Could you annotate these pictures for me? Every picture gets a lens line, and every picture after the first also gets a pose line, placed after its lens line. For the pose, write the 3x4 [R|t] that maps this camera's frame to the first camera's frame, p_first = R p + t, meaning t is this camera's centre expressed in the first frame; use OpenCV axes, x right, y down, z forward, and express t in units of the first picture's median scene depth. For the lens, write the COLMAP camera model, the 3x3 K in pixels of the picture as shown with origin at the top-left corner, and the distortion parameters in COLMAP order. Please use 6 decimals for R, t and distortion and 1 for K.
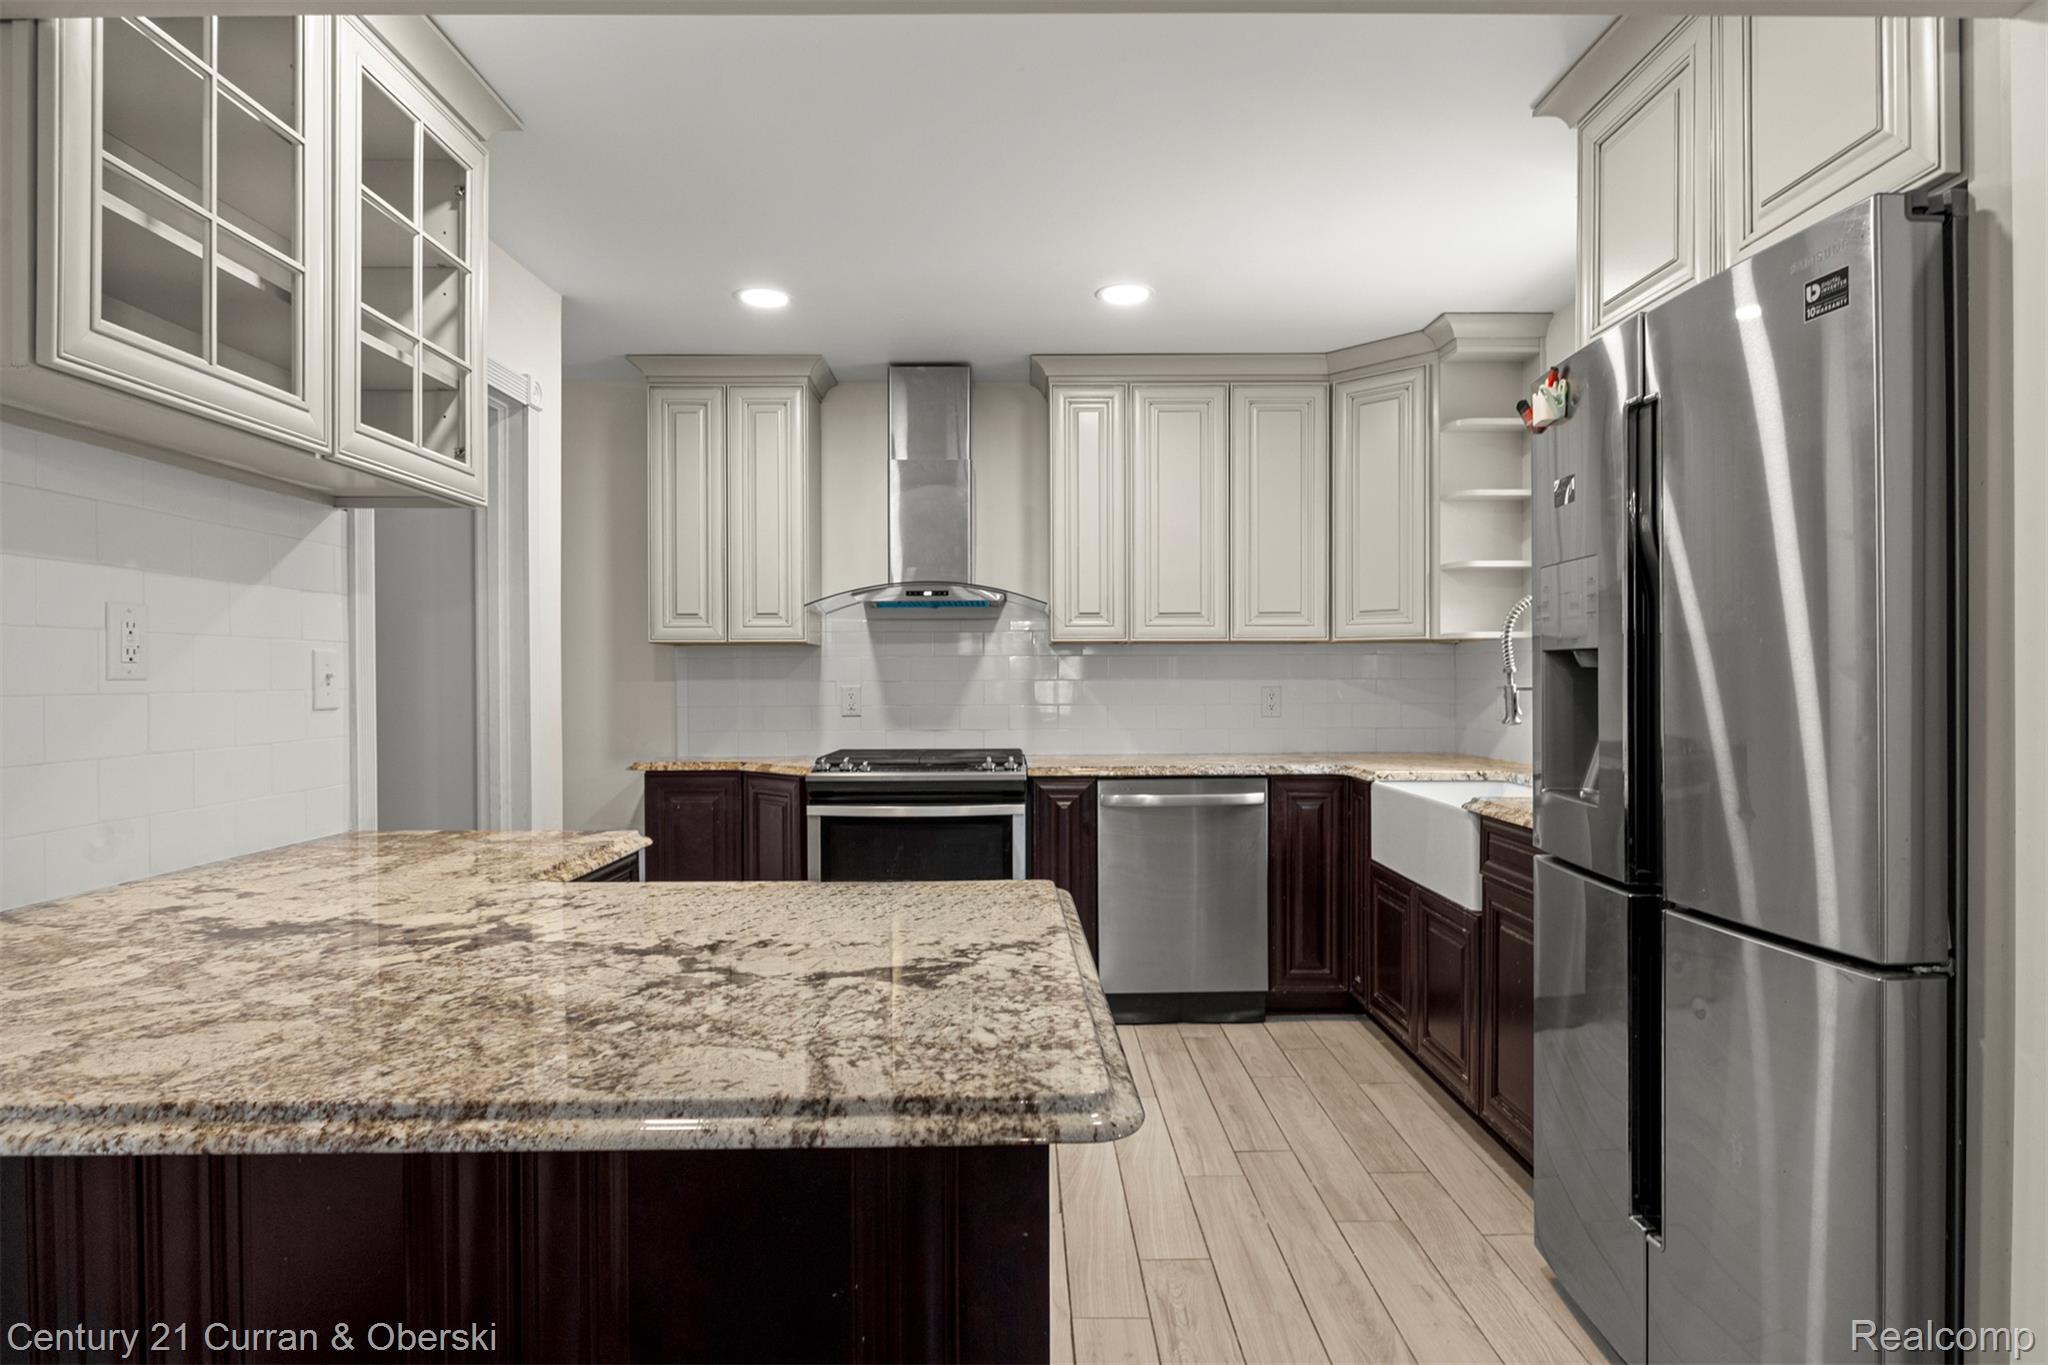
lens RADIAL K [[1121.9, 0, 1025.8], [0, 1121.9, 692.8], [0, 0, 1]] dist [0.000747, -0.014310]
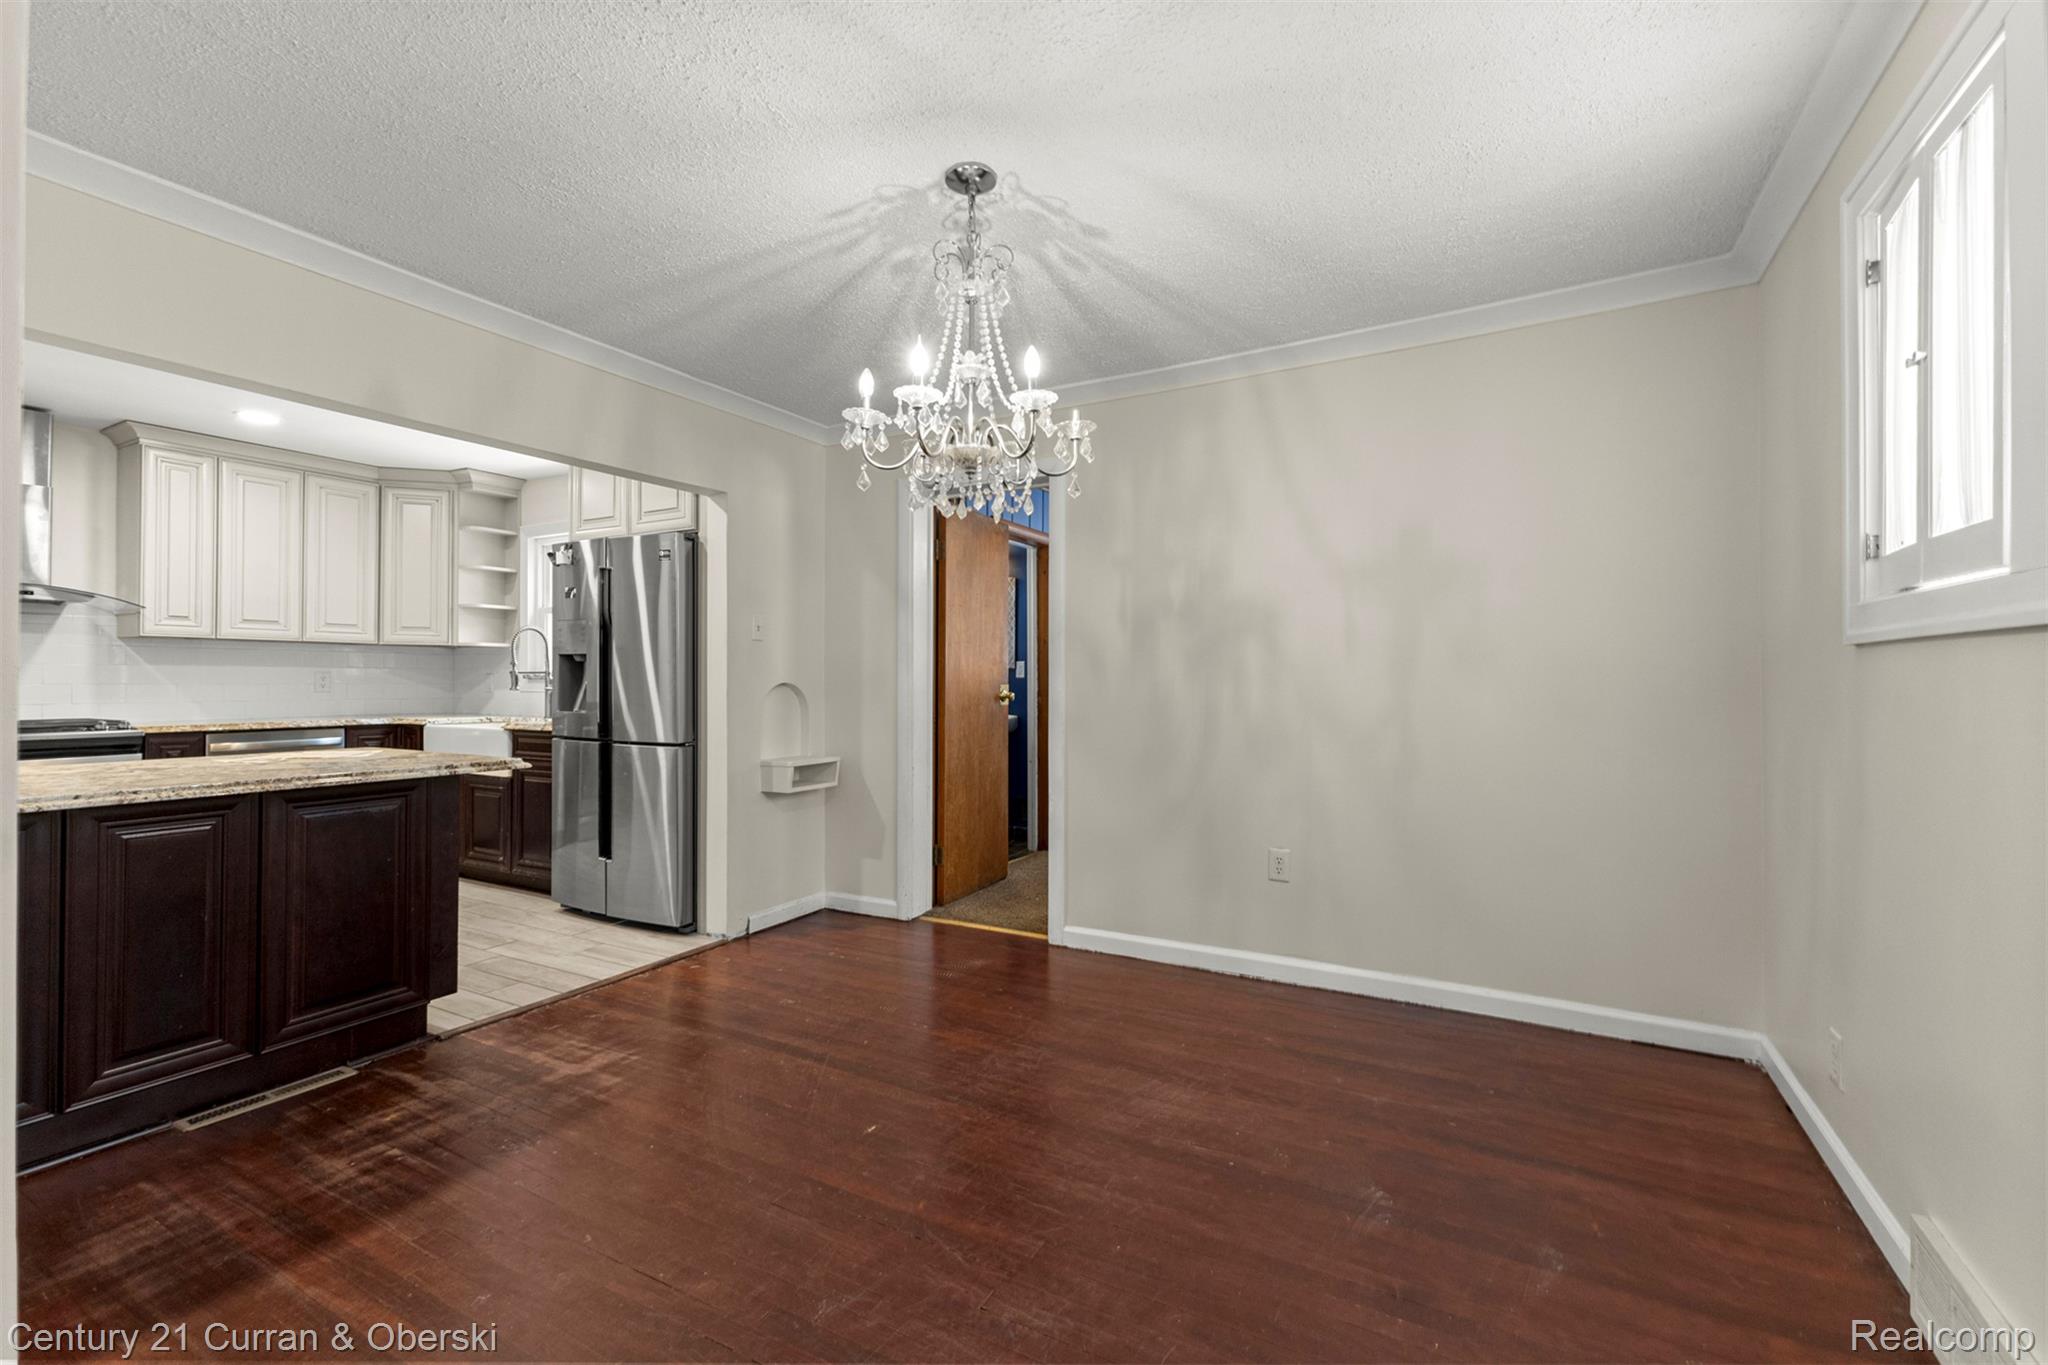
lens RADIAL K [[871.3, 0, 1024.0], [0, 871.3, 682.5], [0, 0, 1]] dist [-0.000064, -0.000071]
pose [[0.502964, 0.003898, 0.864299, -0.375444], [0.002728, 0.999978, -0.006098, 0.021361], [-0.864303, 0.005424, 0.502942, -0.471622]]
